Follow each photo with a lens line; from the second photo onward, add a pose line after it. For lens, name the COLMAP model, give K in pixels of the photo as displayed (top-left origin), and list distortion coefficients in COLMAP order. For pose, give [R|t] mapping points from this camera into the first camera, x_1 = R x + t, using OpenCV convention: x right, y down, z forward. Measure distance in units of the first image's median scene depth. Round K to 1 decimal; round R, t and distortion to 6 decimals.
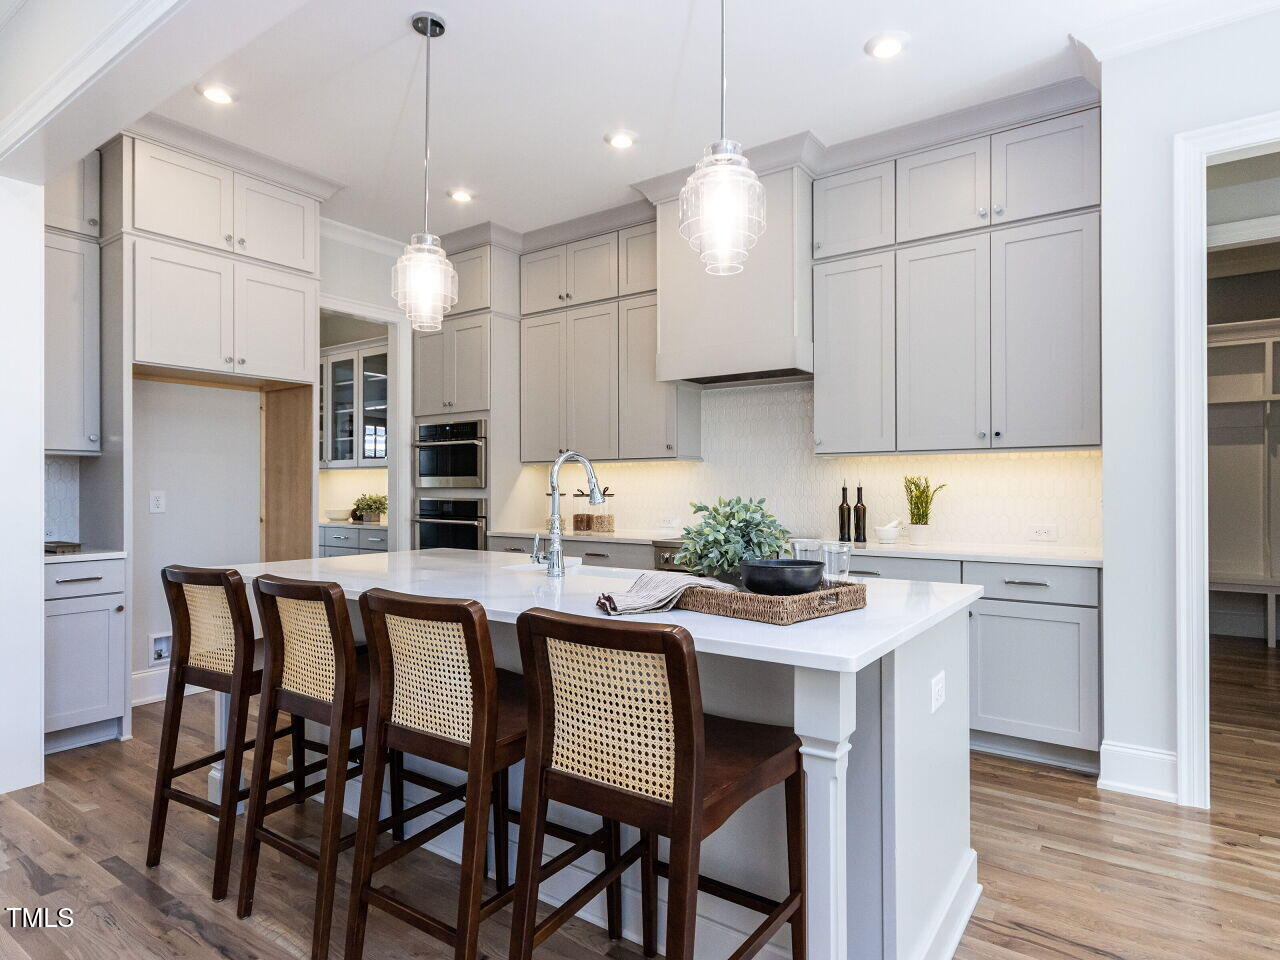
lens RADIAL K [[734.0, 0, 638.8], [0, 734.0, 487.0], [0, 0, 1]] dist [0.006104, -0.000820]
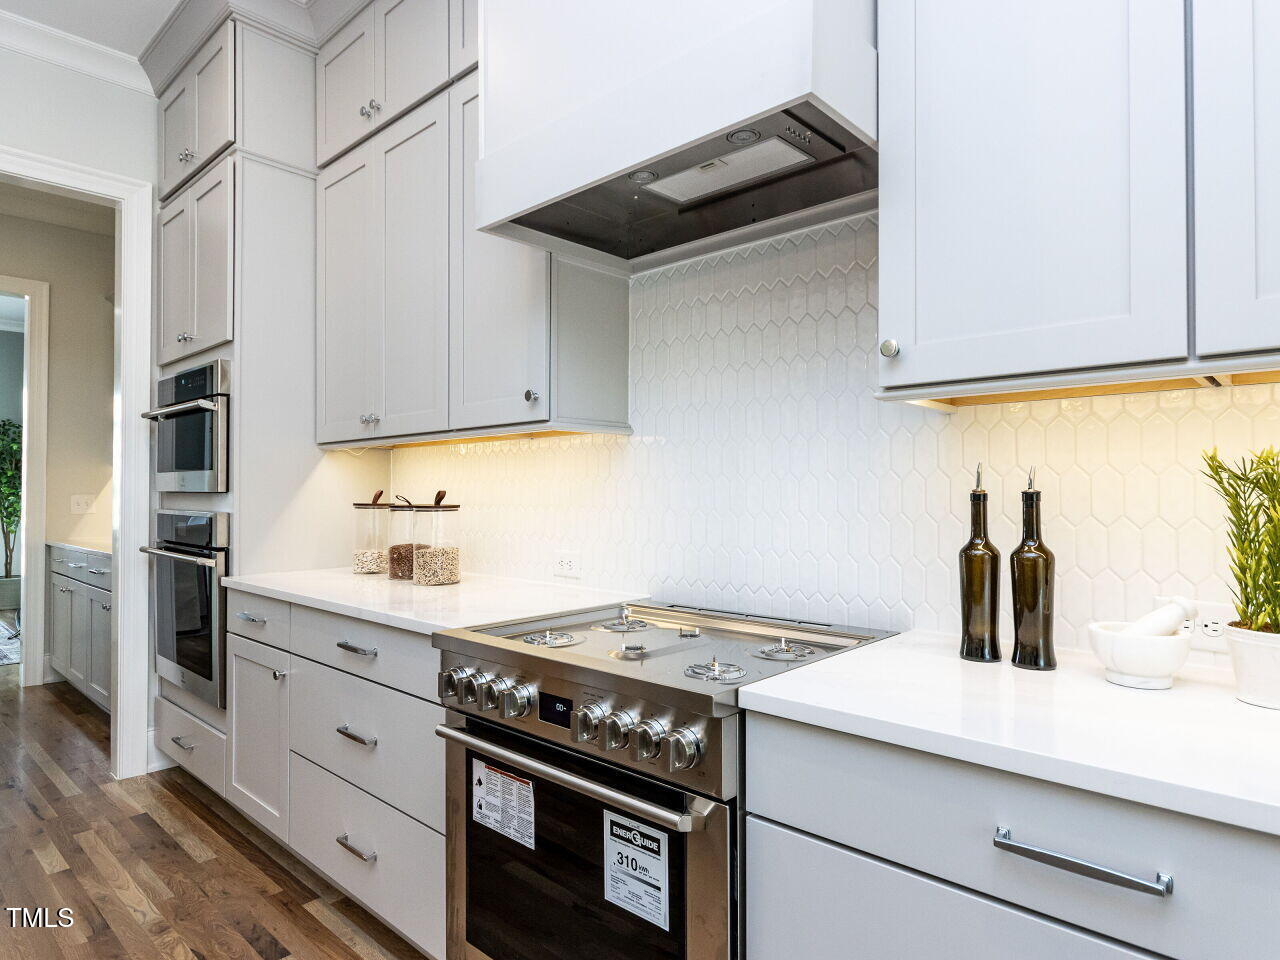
lens RADIAL K [[734.0, 0, 628.3], [0, 734.0, 482.5], [0, 0, 1]] dist [0.006104, -0.000820]
pose [[0.992207, -0.001383, -0.124592, 0.166226], [0.000011, 0.999939, -0.011015, -0.000319], [0.124599, 0.010928, 0.992147, 0.655526]]
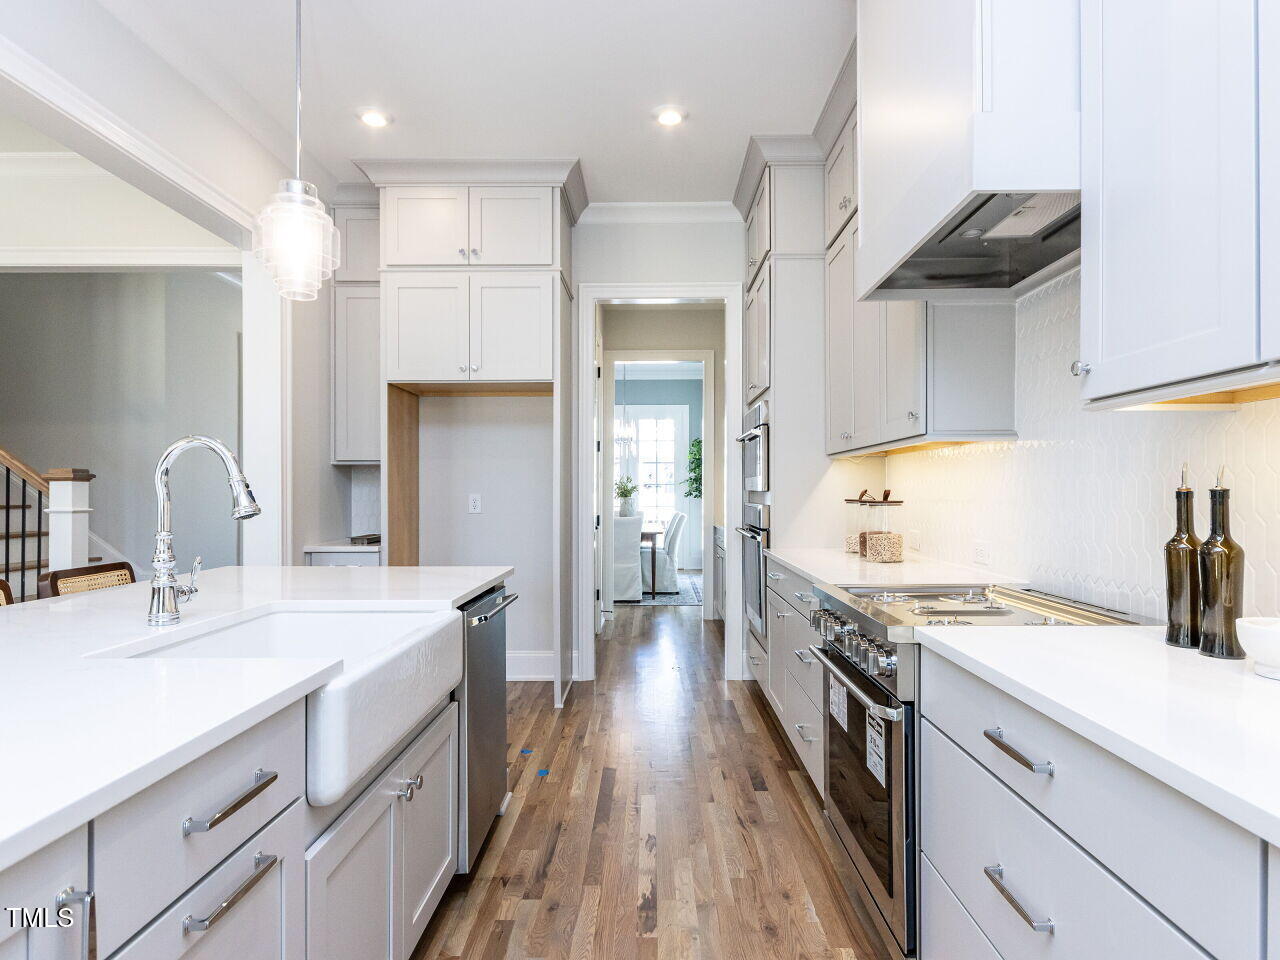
lens RADIAL K [[734.0, 0, 646.8], [0, 734.0, 485.6], [0, 0, 1]] dist [0.006104, -0.000820]
pose [[0.567090, -0.006618, -0.823629, 0.422589], [0.002138, 0.999976, -0.006562, 0.000116], [0.823653, 0.001961, 0.567090, 0.590352]]
